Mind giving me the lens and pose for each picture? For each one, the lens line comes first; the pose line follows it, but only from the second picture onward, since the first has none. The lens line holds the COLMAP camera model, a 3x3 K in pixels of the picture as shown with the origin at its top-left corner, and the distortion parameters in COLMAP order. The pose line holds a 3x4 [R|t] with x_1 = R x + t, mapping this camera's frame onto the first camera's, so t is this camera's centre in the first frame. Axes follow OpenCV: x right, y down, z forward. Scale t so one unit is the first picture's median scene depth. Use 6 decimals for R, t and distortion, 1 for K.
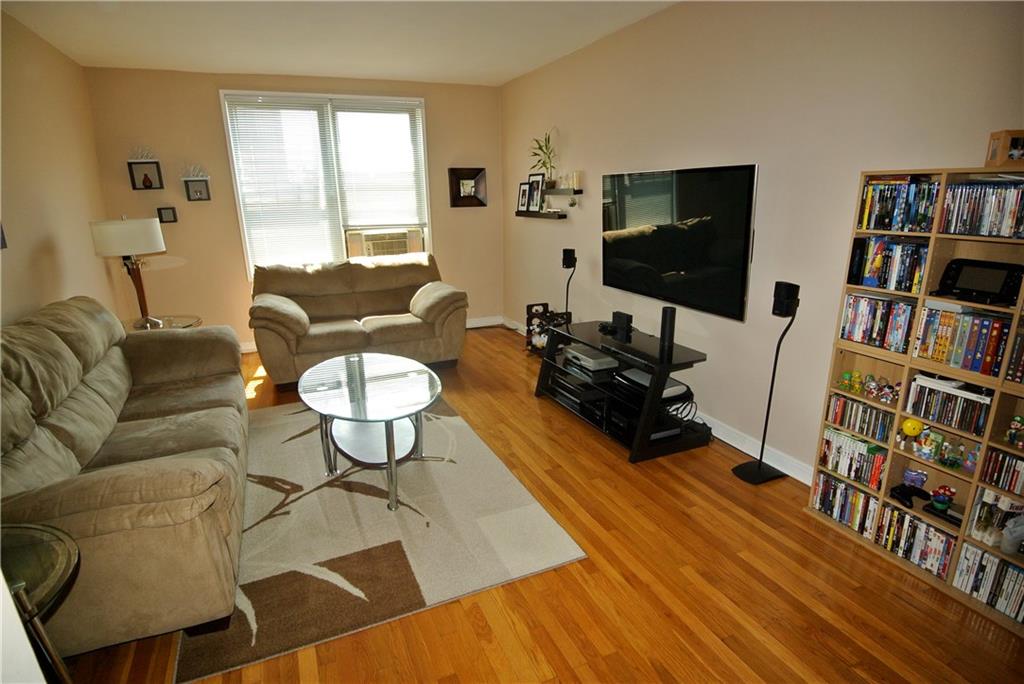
lens RADIAL K [[548.2, 0, 515.4], [0, 548.2, 350.5], [0, 0, 1]] dist [-0.009078, -0.016397]
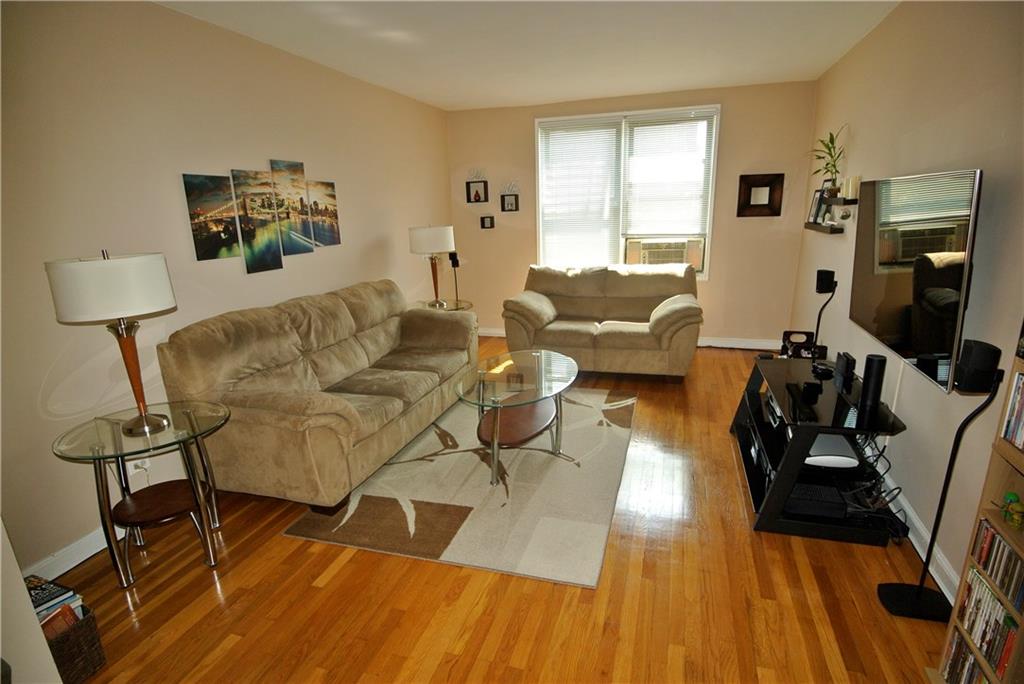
lens RADIAL K [[548.2, 0, 511.2], [0, 548.2, 352.3], [0, 0, 1]] dist [-0.009078, -0.016397]
pose [[0.749224, 0.162814, -0.641993, 0.291214], [-0.163570, 0.984775, 0.058855, -0.033906], [0.641800, 0.060915, 0.764449, 0.069946]]
